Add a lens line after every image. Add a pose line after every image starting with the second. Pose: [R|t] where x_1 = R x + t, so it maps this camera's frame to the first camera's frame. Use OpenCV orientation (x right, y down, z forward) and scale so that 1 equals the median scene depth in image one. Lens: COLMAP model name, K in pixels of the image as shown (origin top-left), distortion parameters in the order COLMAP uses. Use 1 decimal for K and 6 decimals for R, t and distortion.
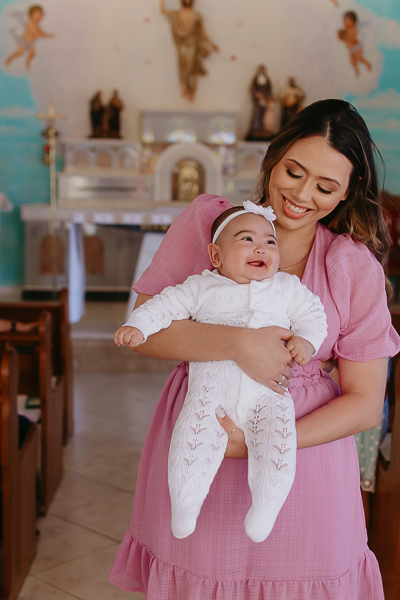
lens RADIAL K [[910.5, 0, 196.7], [0, 910.5, 303.3], [0, 0, 1]] dist [0.005028, 0.000000]
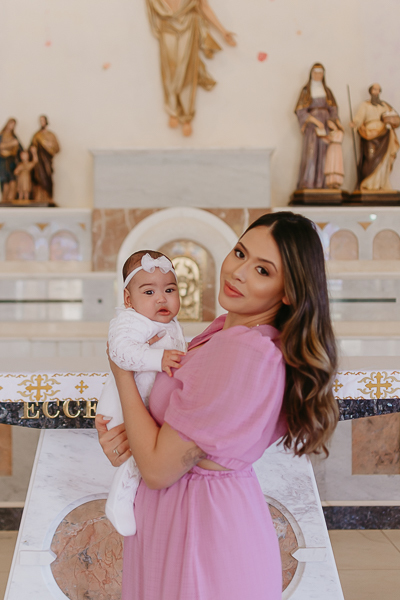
lens RADIAL K [[910.5, 0, 199.9], [0, 910.5, 299.3], [0, 0, 1]] dist [0.005028, 0.000000]
pose [[0.999380, -0.022864, -0.026756, 0.017316], [0.019554, 0.992817, -0.118032, -0.075980], [0.029262, 0.117436, 0.992649, 0.583827]]
